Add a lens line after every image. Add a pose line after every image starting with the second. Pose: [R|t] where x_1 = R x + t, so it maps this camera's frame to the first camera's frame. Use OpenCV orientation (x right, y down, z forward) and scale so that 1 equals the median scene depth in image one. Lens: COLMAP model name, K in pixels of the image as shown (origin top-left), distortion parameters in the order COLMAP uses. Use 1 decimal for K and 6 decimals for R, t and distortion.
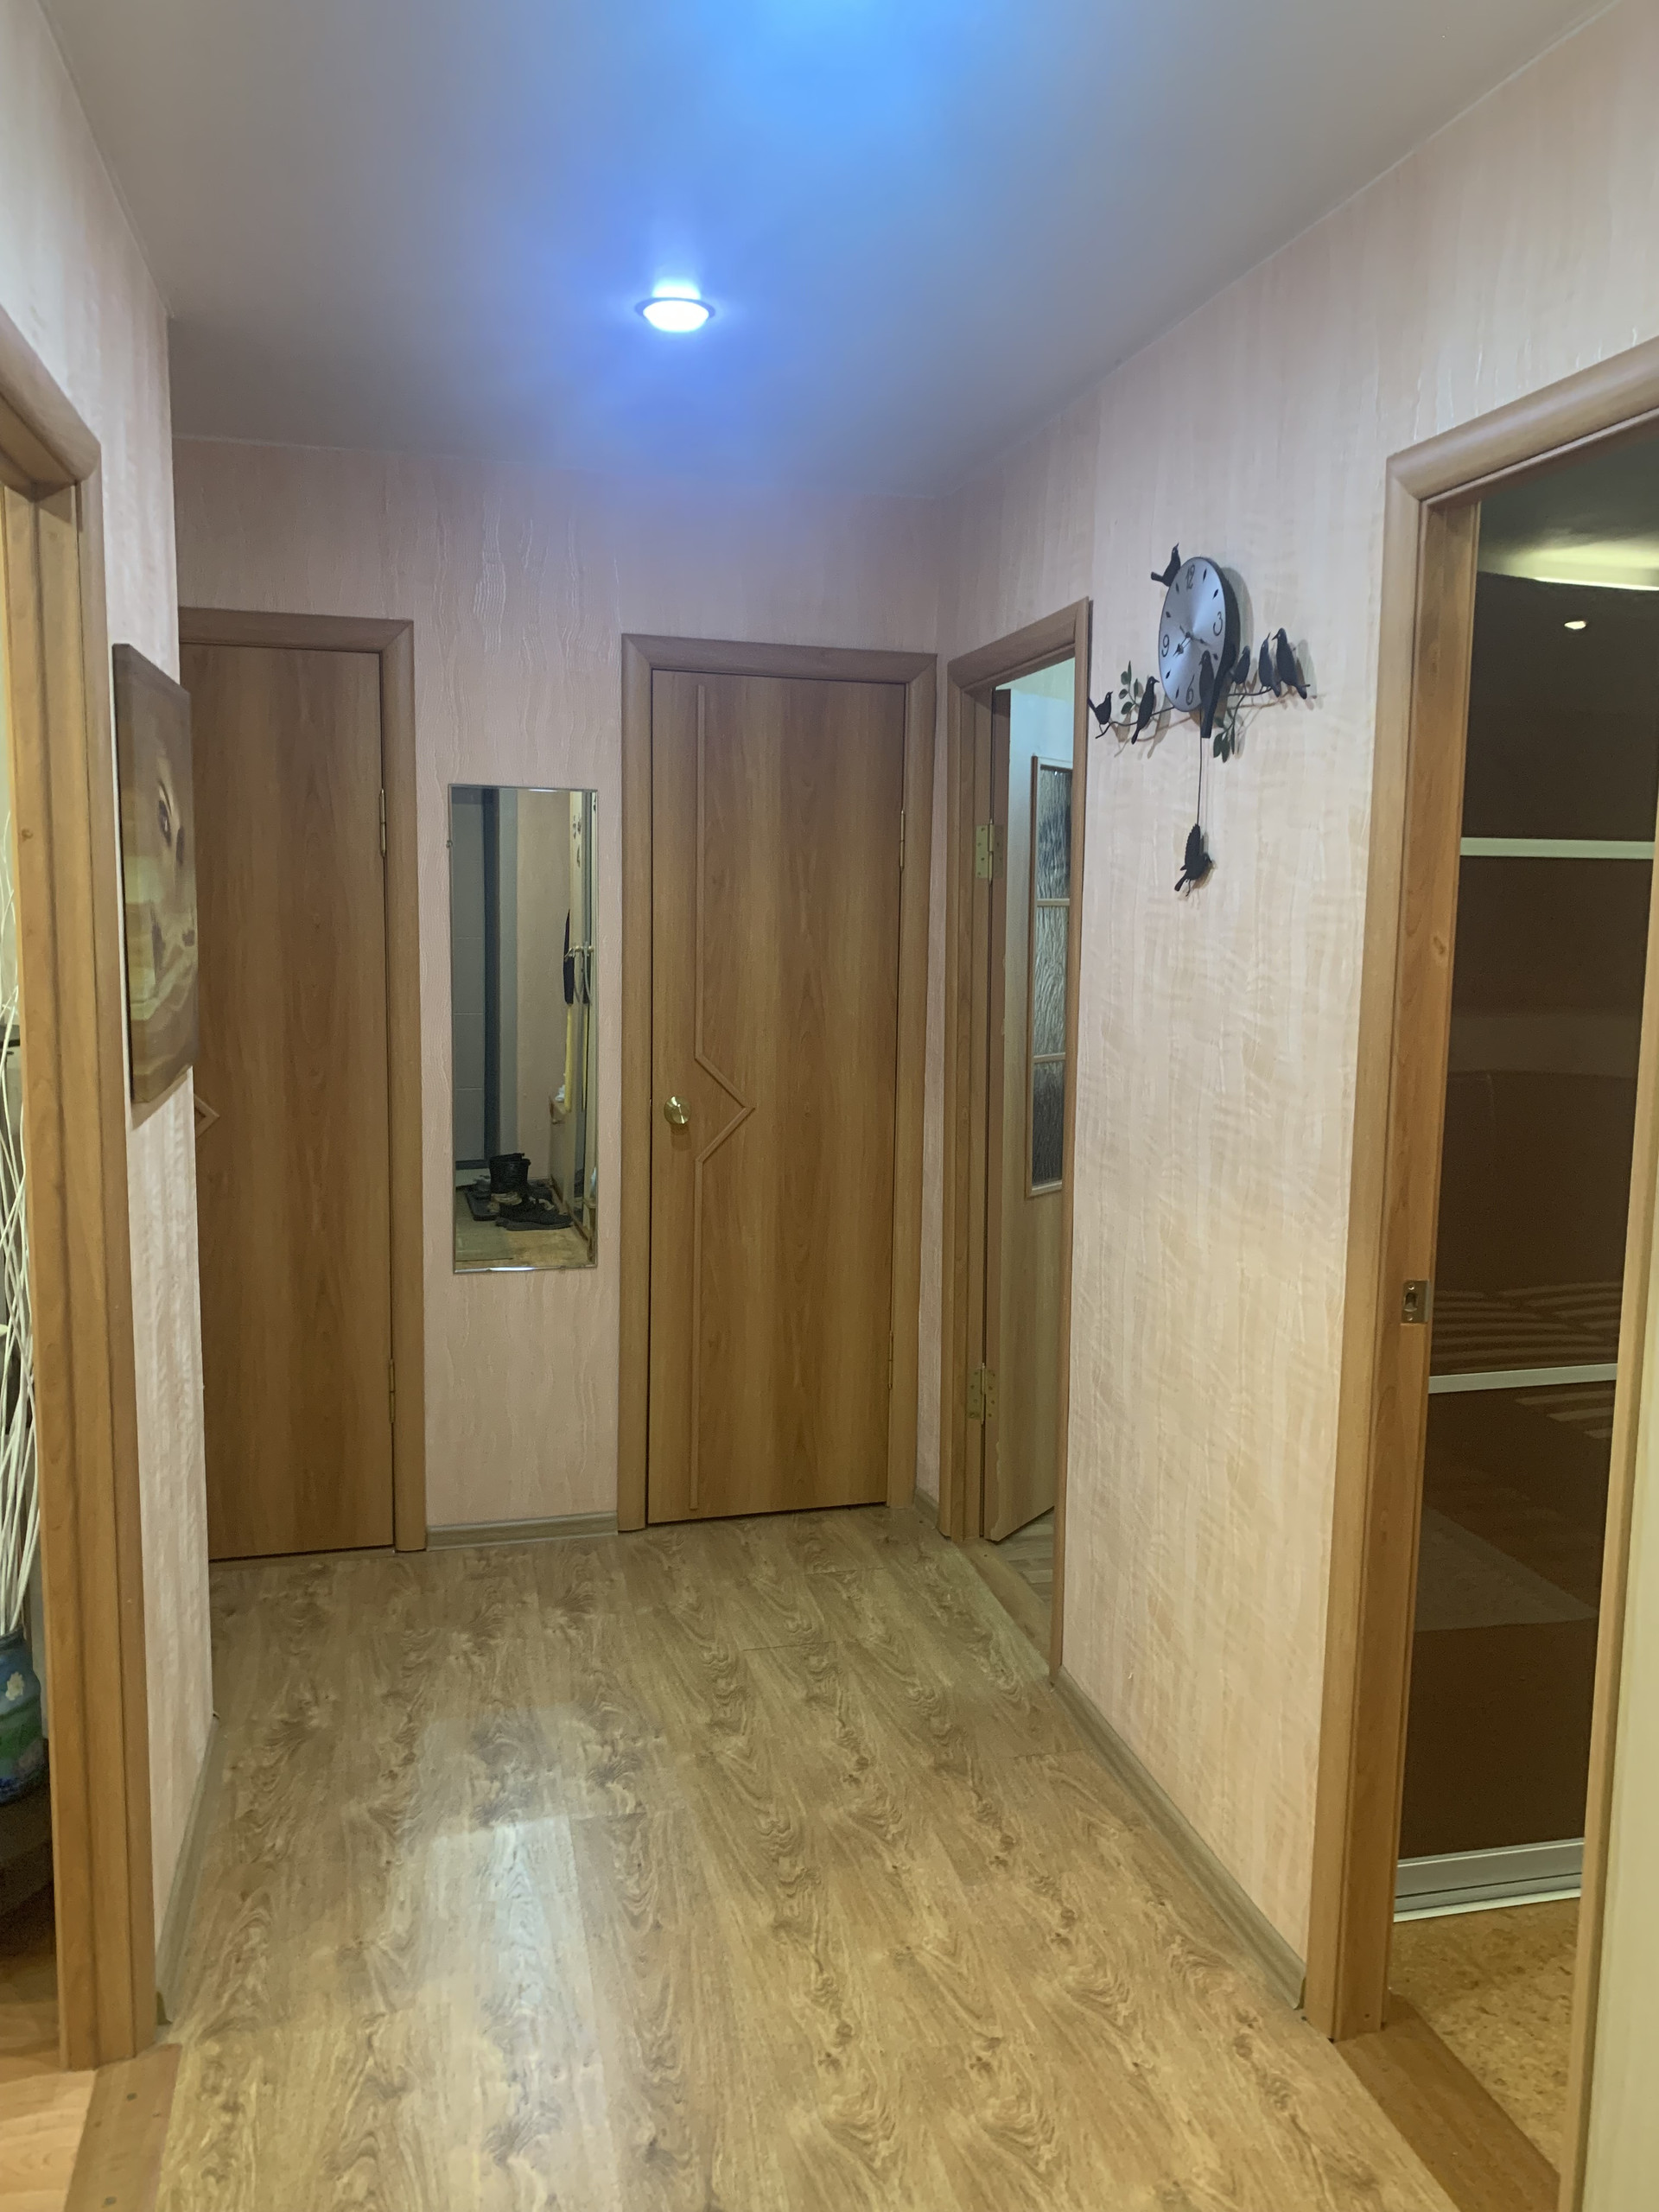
lens RADIAL K [[1695.2, 0, 829.5], [0, 1695.2, 1106.0], [0, 0, 1]] dist [0.006067, -0.001115]
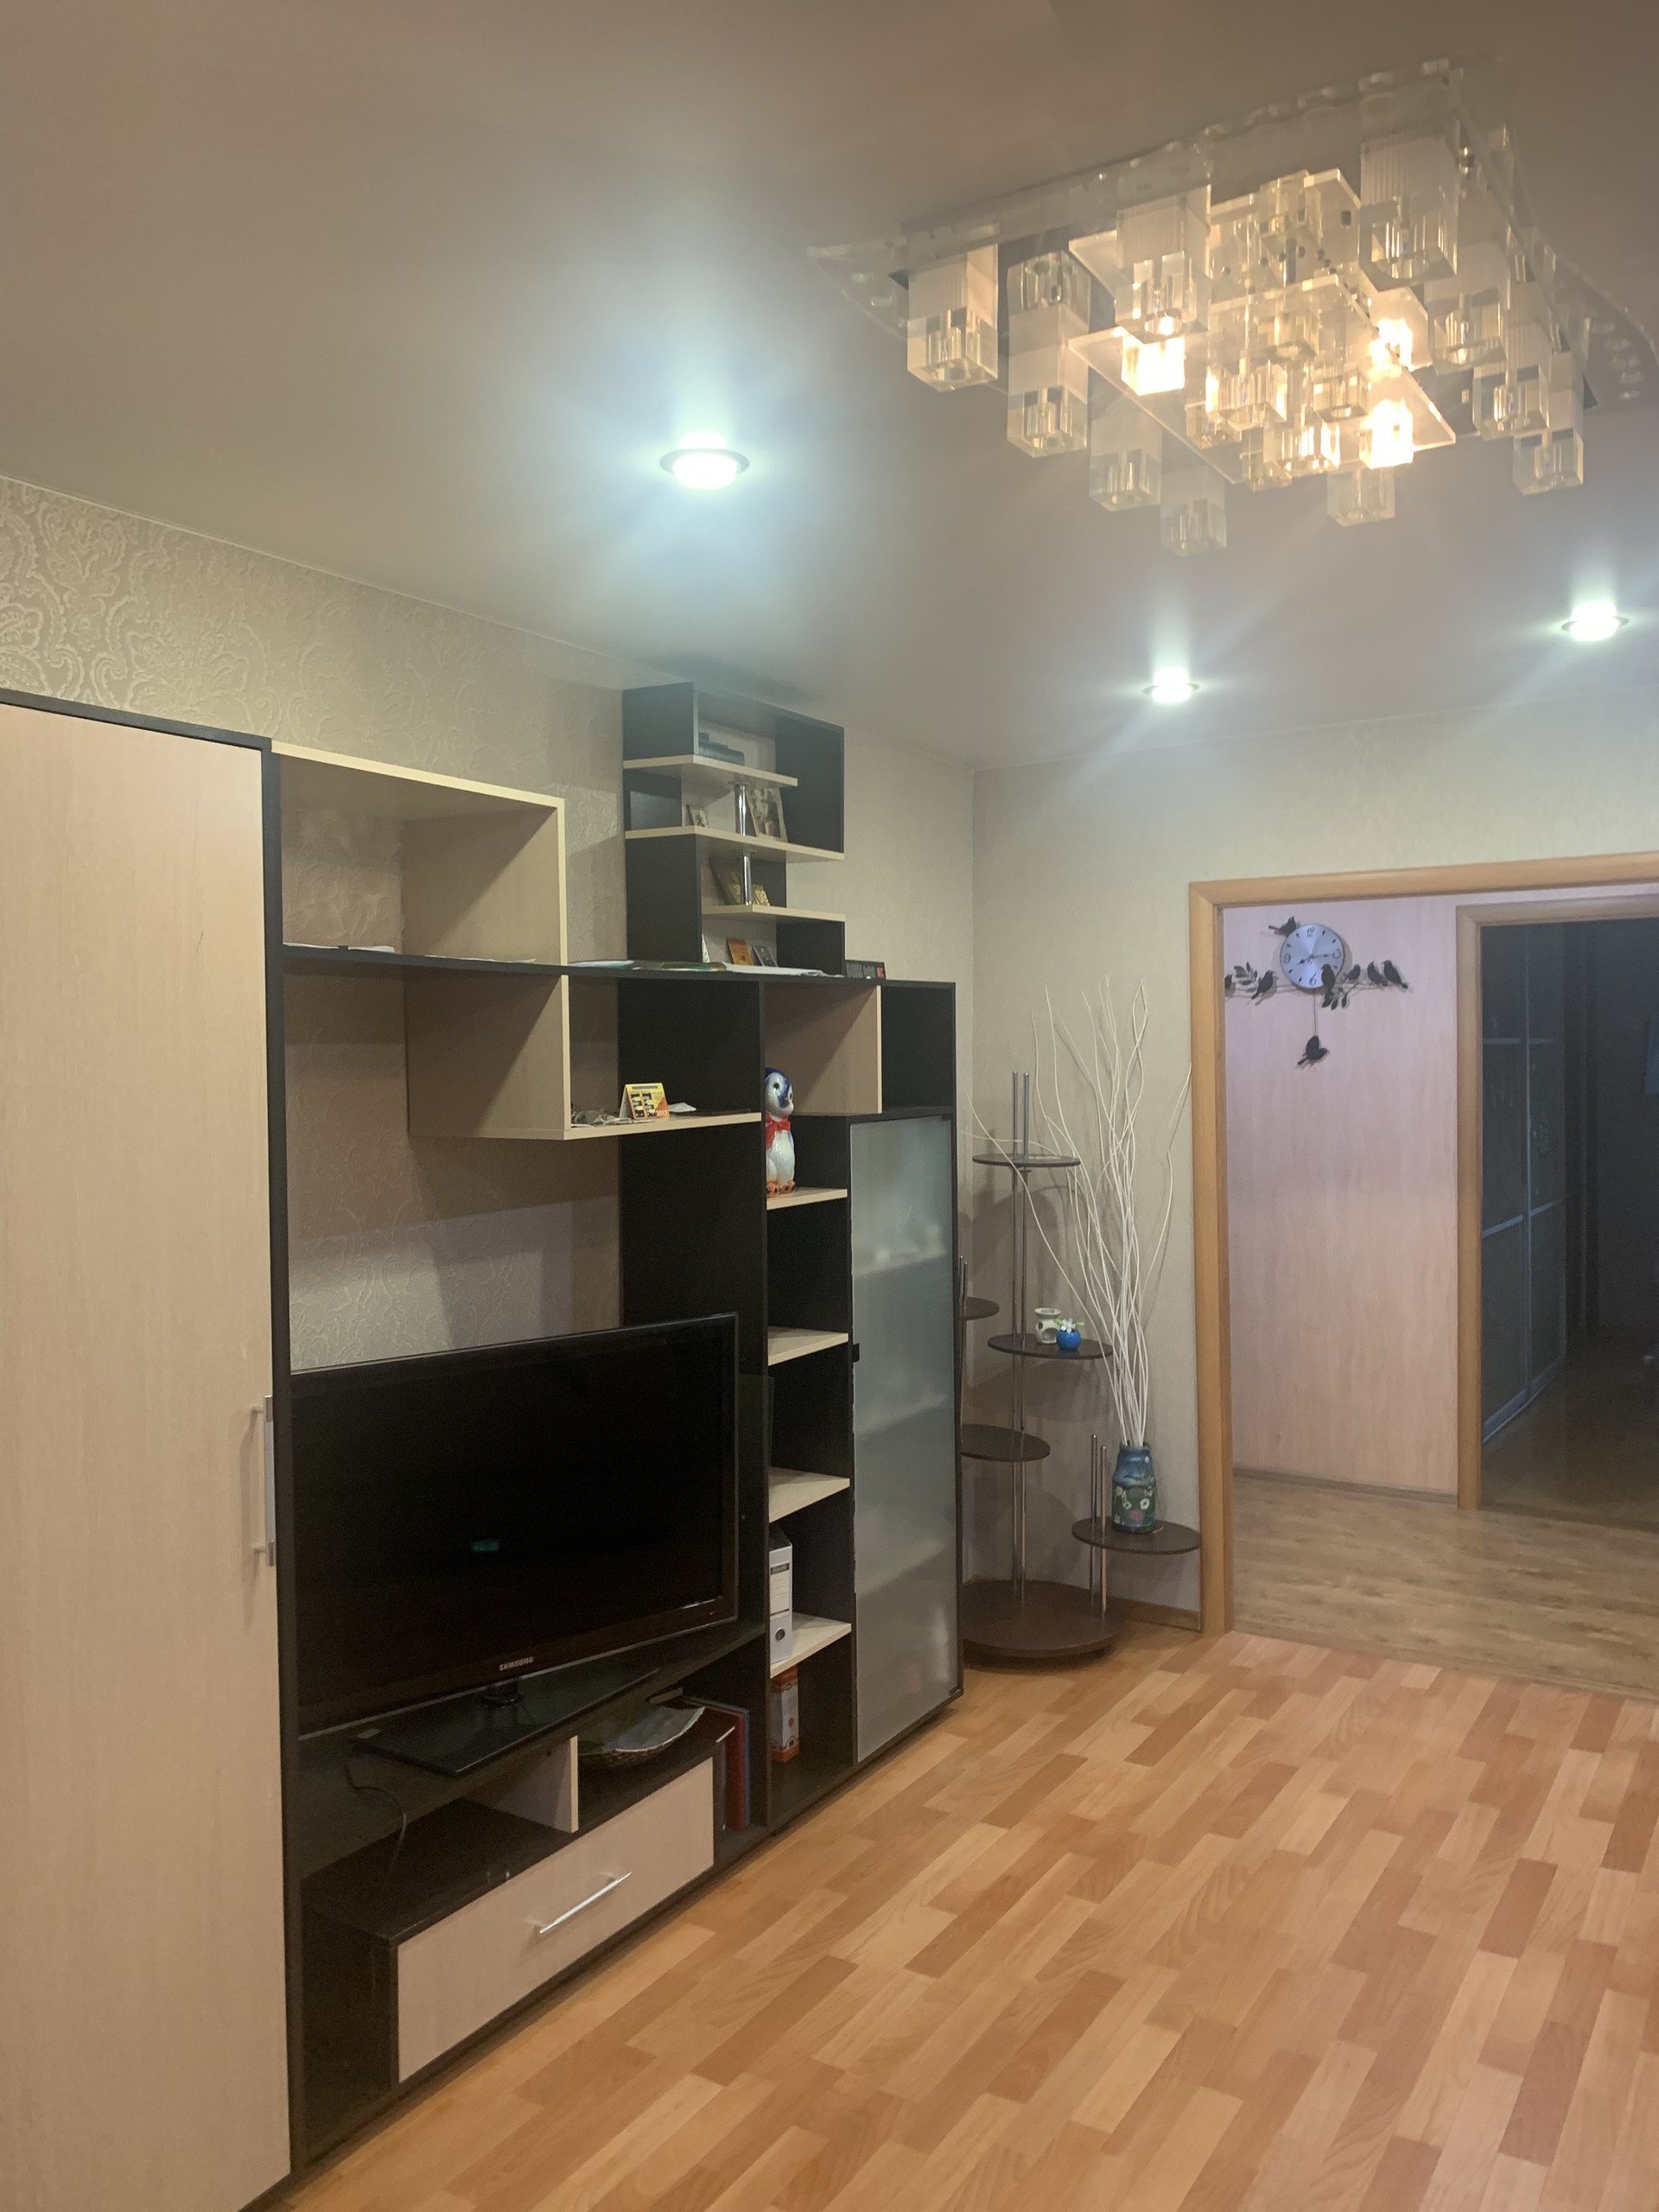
lens RADIAL K [[1695.2, 0, 829.5], [0, 1695.2, 1106.0], [0, 0, 1]] dist [0.006067, -0.001115]
pose [[0.721445, -0.035455, 0.691563, -2.016275], [0.110601, 0.991768, -0.064534, 0.006230], [-0.683582, 0.123045, 0.719427, -0.223194]]
